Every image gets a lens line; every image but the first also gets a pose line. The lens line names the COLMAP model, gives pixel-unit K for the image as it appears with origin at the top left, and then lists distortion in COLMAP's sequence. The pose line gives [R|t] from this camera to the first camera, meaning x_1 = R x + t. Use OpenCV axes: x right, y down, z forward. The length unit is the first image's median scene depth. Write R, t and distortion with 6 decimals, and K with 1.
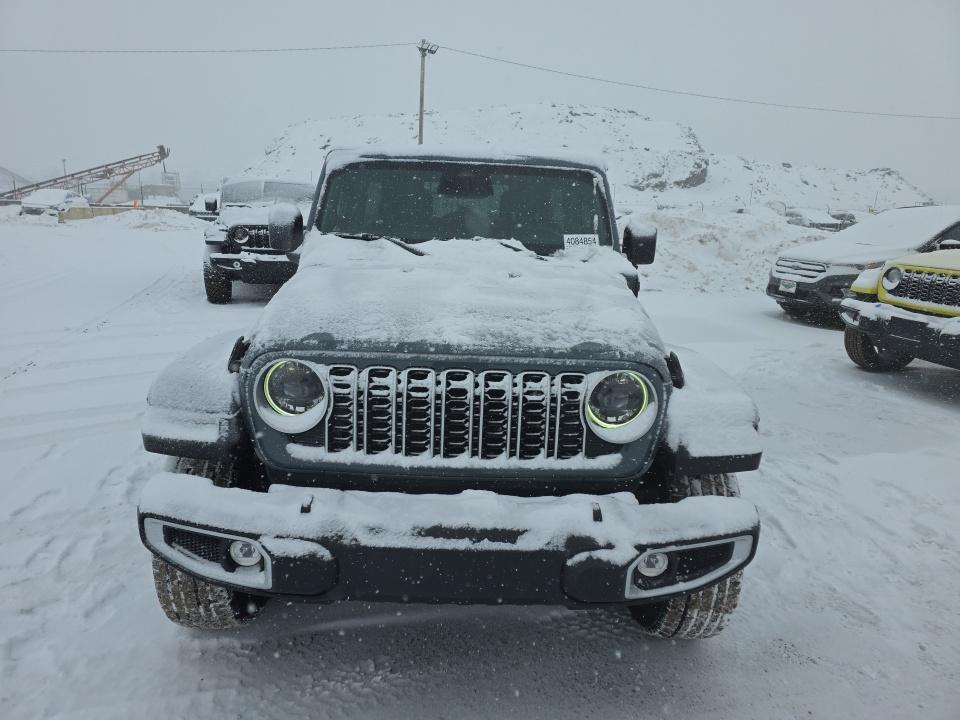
lens RADIAL K [[634.6, 0, 480.0], [0, 634.6, 360.0], [0, 0, 1]] dist [0.108161, -0.101555]
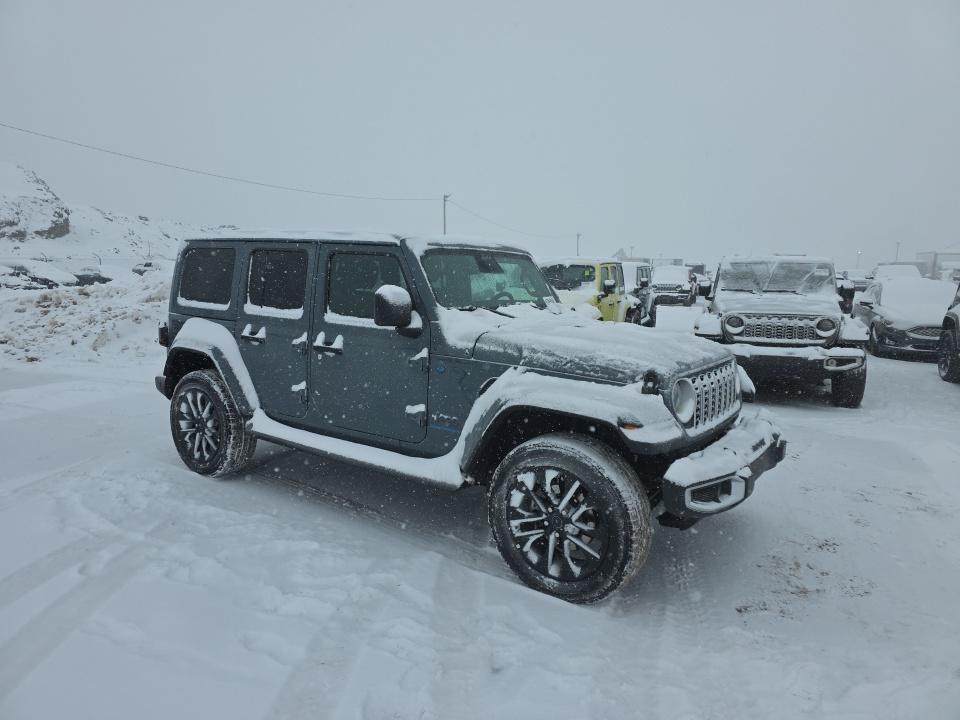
lens RADIAL K [[634.6, 0, 480.0], [0, 634.6, 360.0], [0, 0, 1]] dist [0.108161, -0.101555]
pose [[0.590343, -0.138933, 0.795105, -0.136422], [0.197905, 0.979920, 0.024289, -0.013754], [-0.782514, 0.143016, 0.605985, 0.027225]]
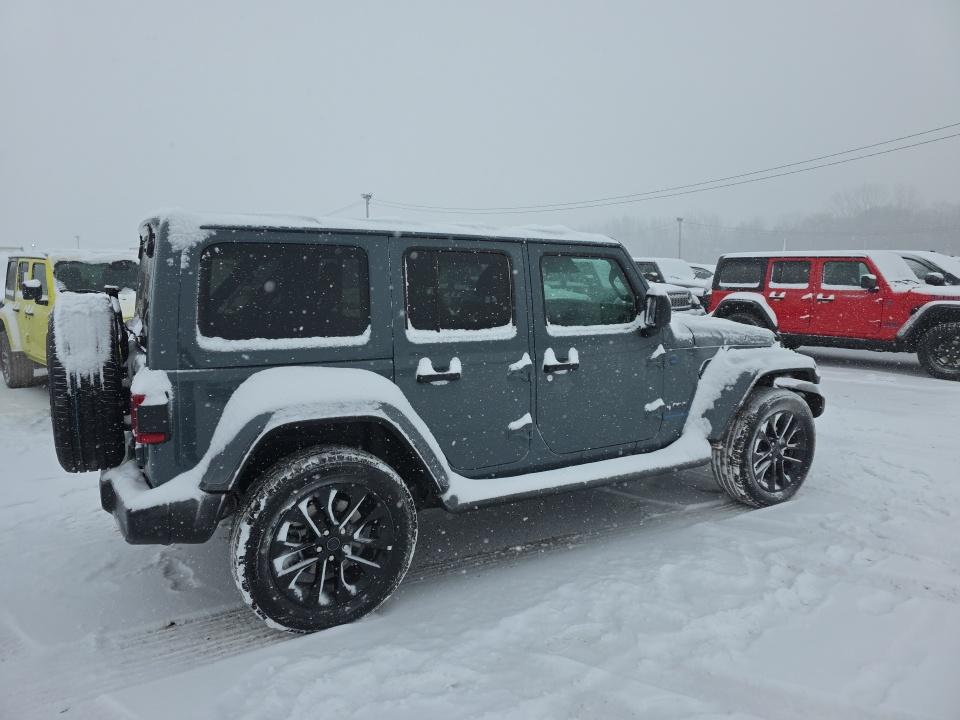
lens RADIAL K [[634.6, 0, 480.0], [0, 634.6, 360.0], [0, 0, 1]] dist [0.108161, -0.101555]
pose [[-0.483963, -0.161420, 0.860072, -0.139766], [0.193704, 0.938698, 0.285174, -0.062944], [-0.853381, 0.304613, -0.423028, 0.222724]]
